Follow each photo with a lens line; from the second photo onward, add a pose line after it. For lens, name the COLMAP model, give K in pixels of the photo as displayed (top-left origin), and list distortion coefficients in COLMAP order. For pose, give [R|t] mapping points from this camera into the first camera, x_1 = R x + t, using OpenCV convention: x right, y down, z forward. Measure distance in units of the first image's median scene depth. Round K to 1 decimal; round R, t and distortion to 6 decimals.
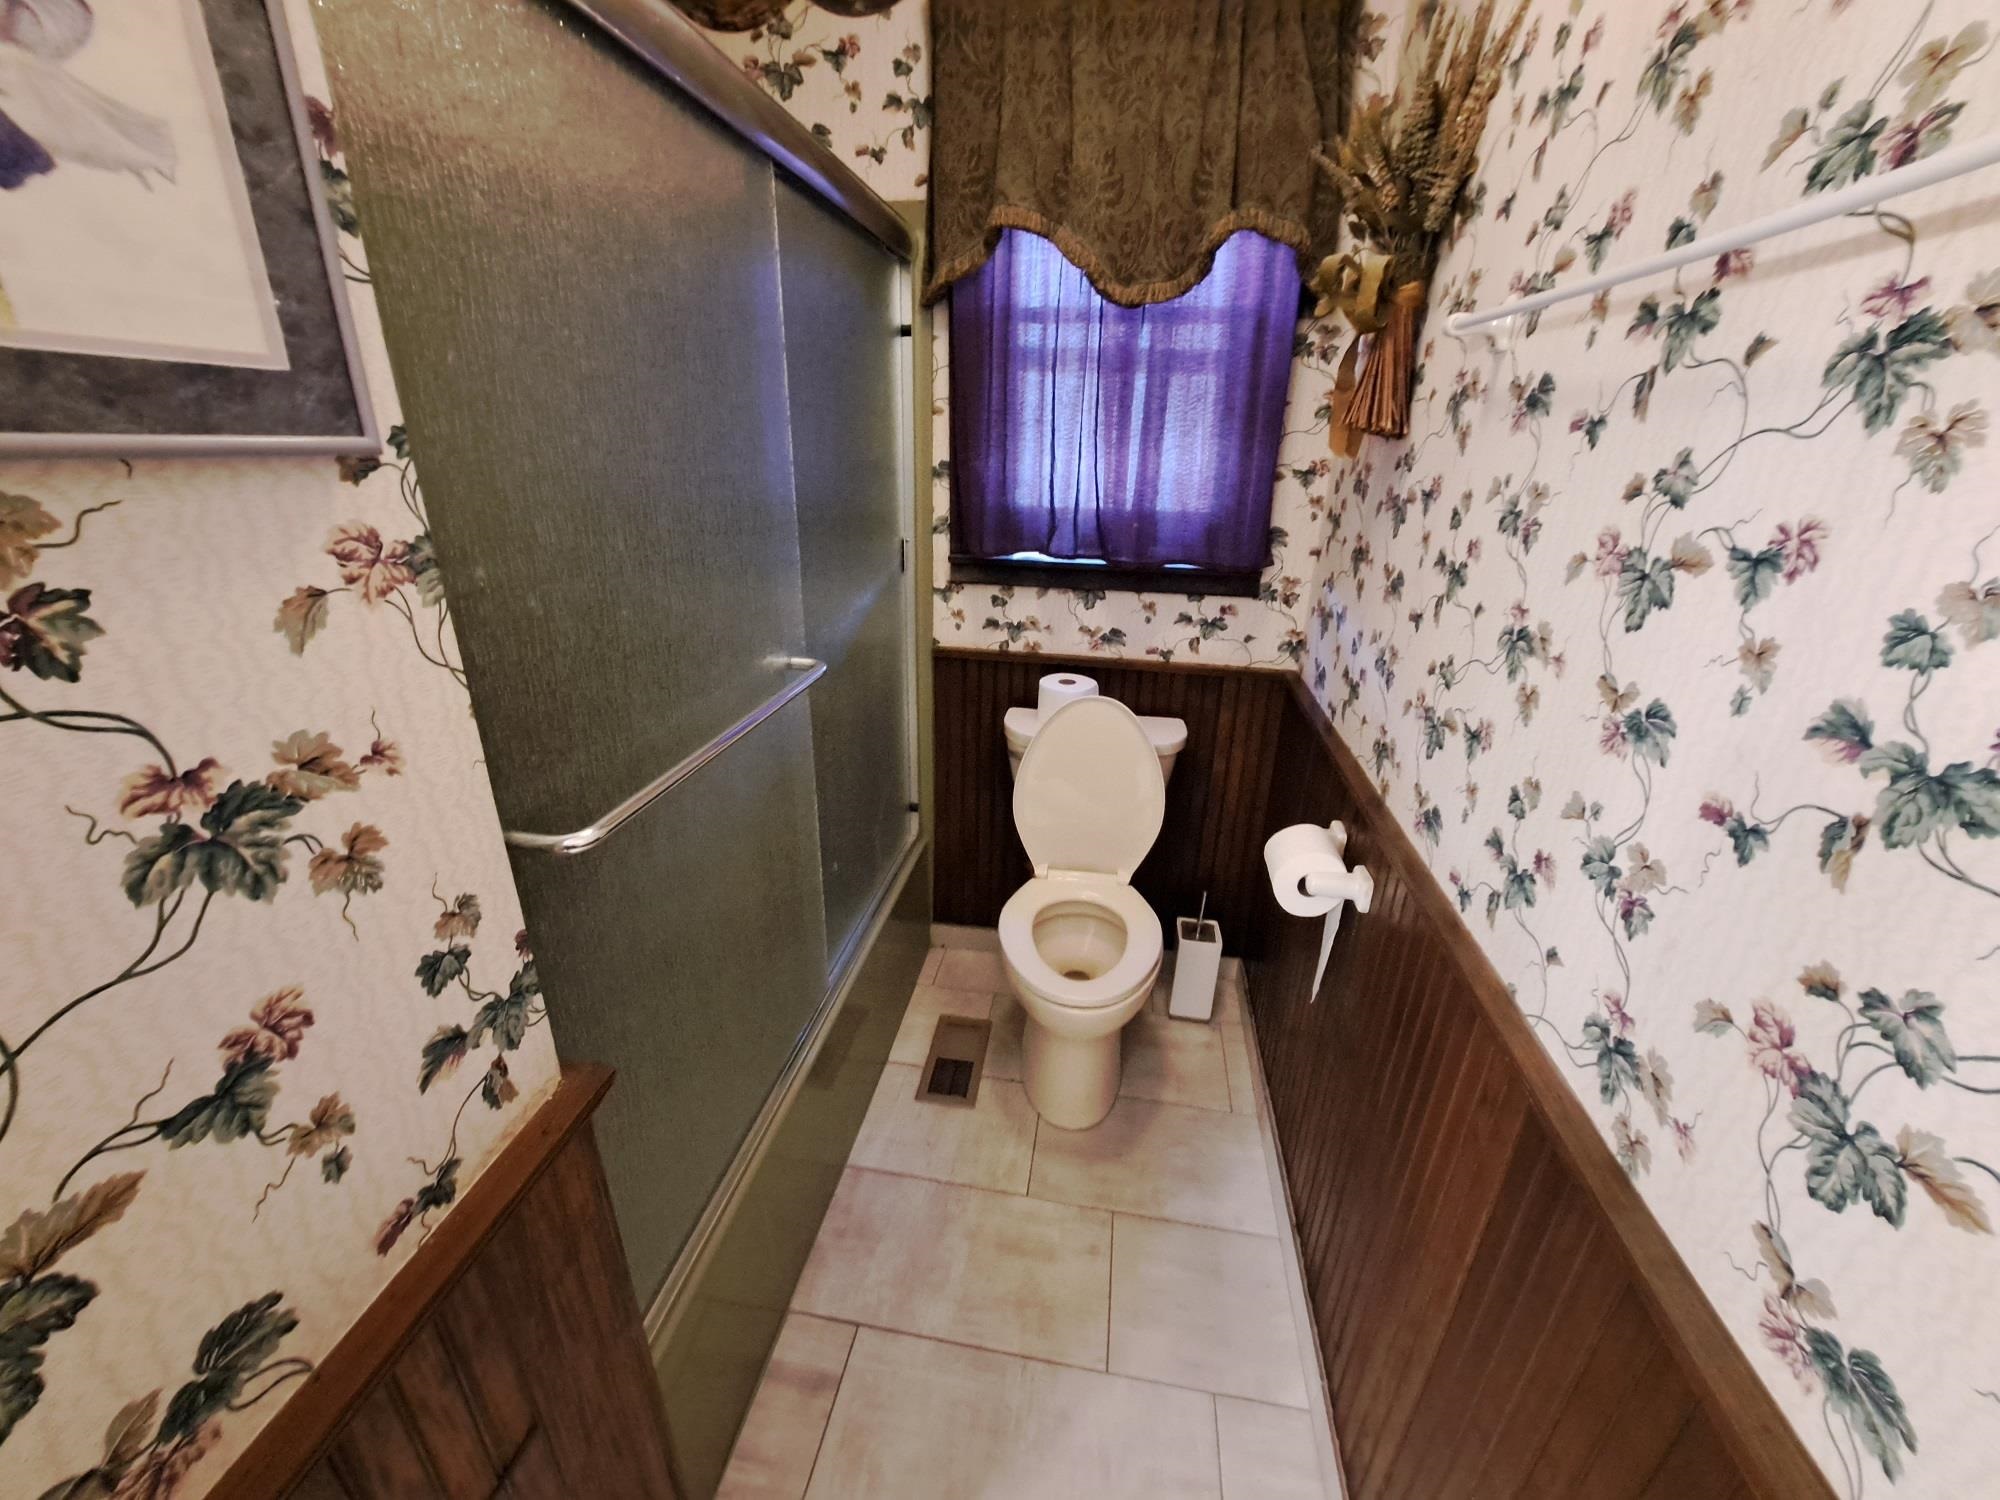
lens RADIAL K [[774.4, 0, 998.0], [0, 774.4, 738.4], [0, 0, 1]] dist [-0.000917, -0.000098]
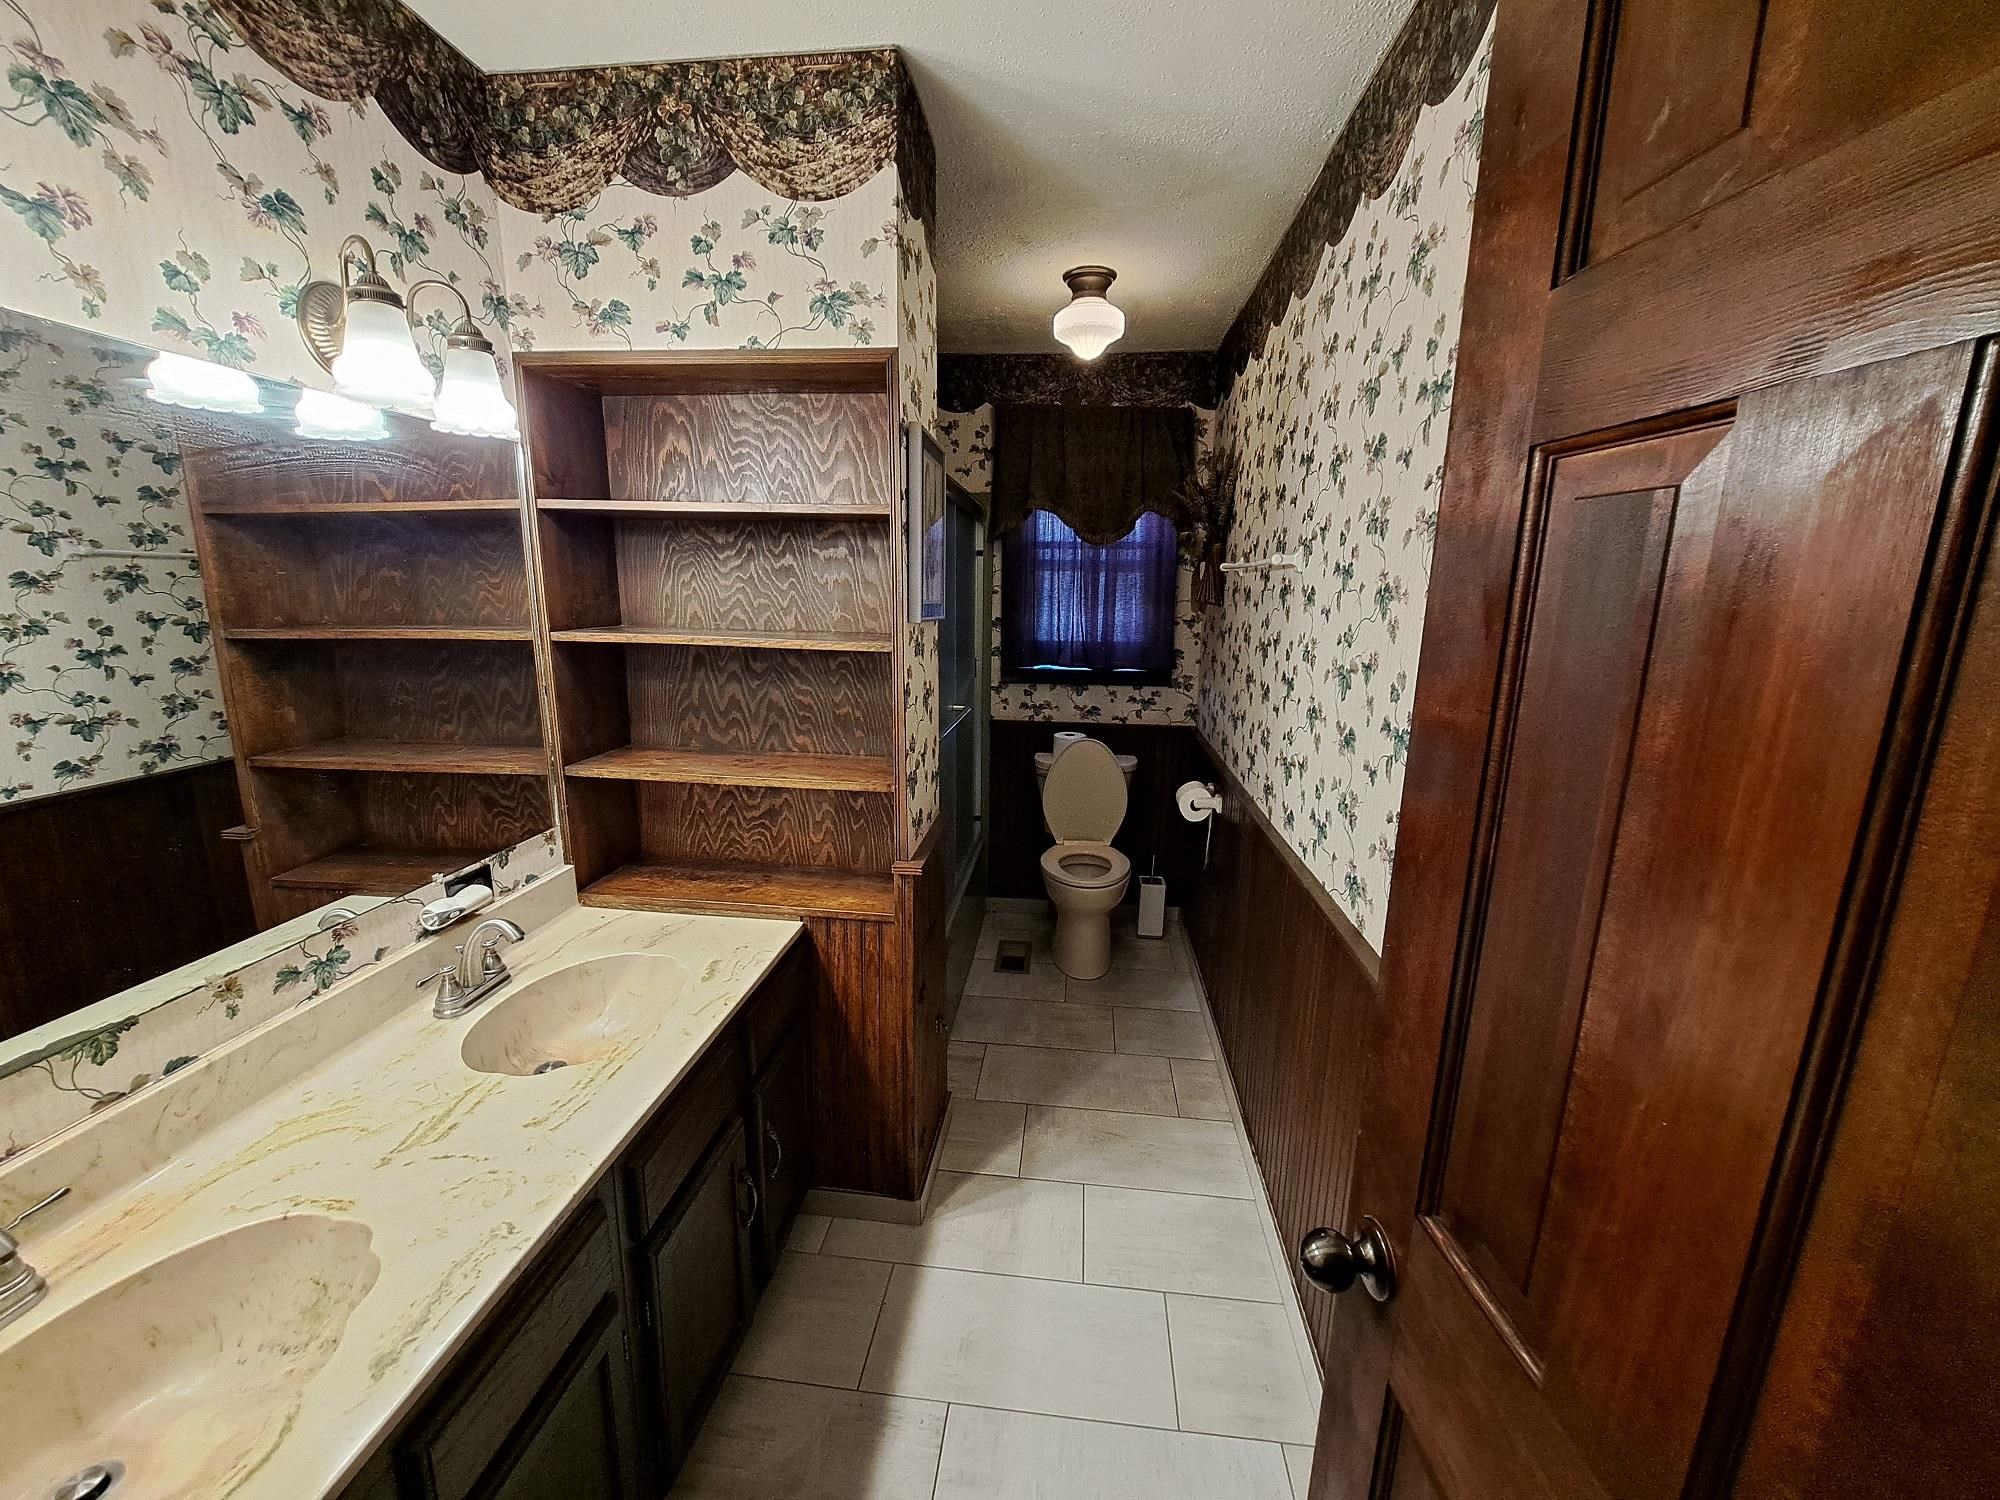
lens RADIAL K [[792.5, 0, 1000.0], [0, 792.5, 750.0], [0, 0, 1]] dist [0.000078, 0.000006]
pose [[0.998083, -0.021115, 0.058179, -0.189539], [0.030926, 0.984384, -0.173295, 0.291149], [-0.053611, 0.174762, 0.983150, -0.833301]]
